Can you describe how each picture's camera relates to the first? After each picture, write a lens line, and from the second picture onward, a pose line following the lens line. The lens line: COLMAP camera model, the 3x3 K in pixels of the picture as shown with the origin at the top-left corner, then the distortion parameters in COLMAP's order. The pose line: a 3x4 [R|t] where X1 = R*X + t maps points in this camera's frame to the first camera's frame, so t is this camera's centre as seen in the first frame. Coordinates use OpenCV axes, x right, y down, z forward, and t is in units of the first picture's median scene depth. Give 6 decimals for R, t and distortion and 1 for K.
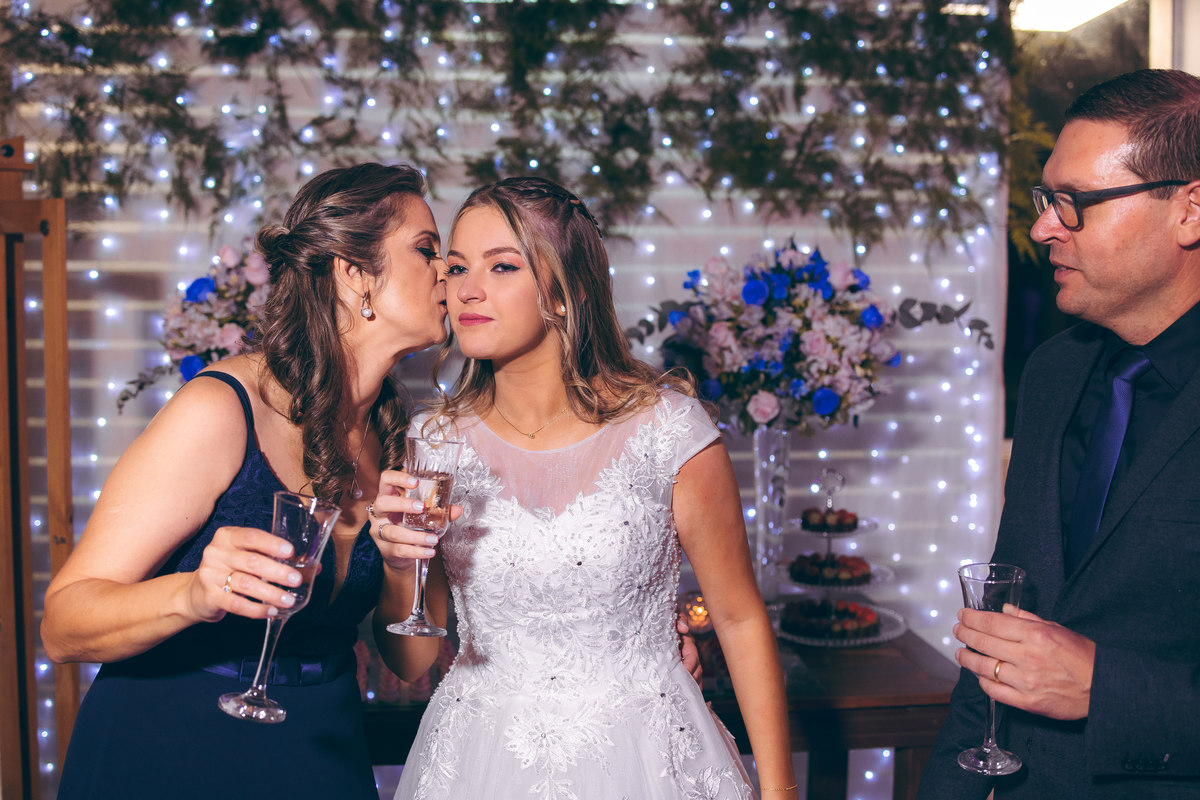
lens RADIAL K [[1231.2, 0, 600.0], [0, 1231.2, 400.0], [0, 0, 1]] dist [-0.055591, -0.010783]
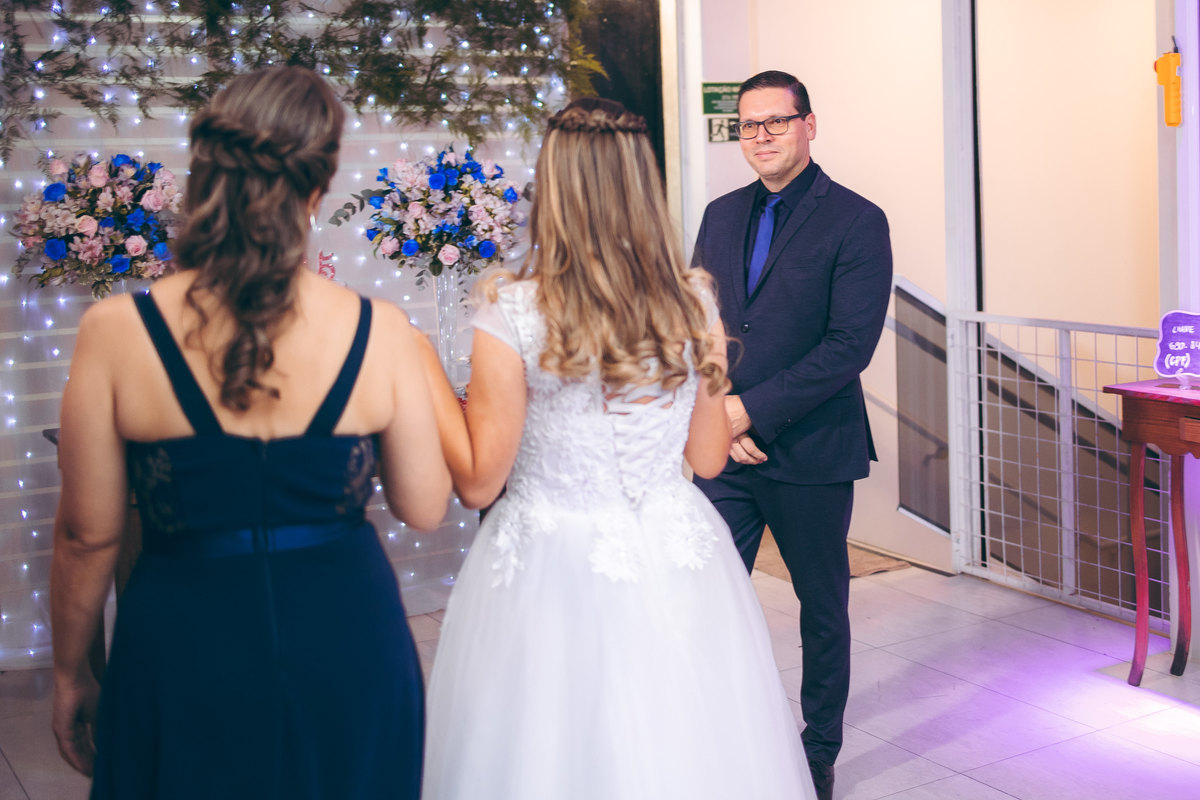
lens RADIAL K [[1941.8, 0, 600.0], [0, 1941.8, 400.0], [0, 0, 1]] dist [-0.038661, -0.170552]
pose [[0.920058, -0.073340, 0.384857, -0.510431], [0.064848, 0.997281, 0.035017, 0.090277], [-0.386379, -0.007260, 0.922312, -1.051375]]
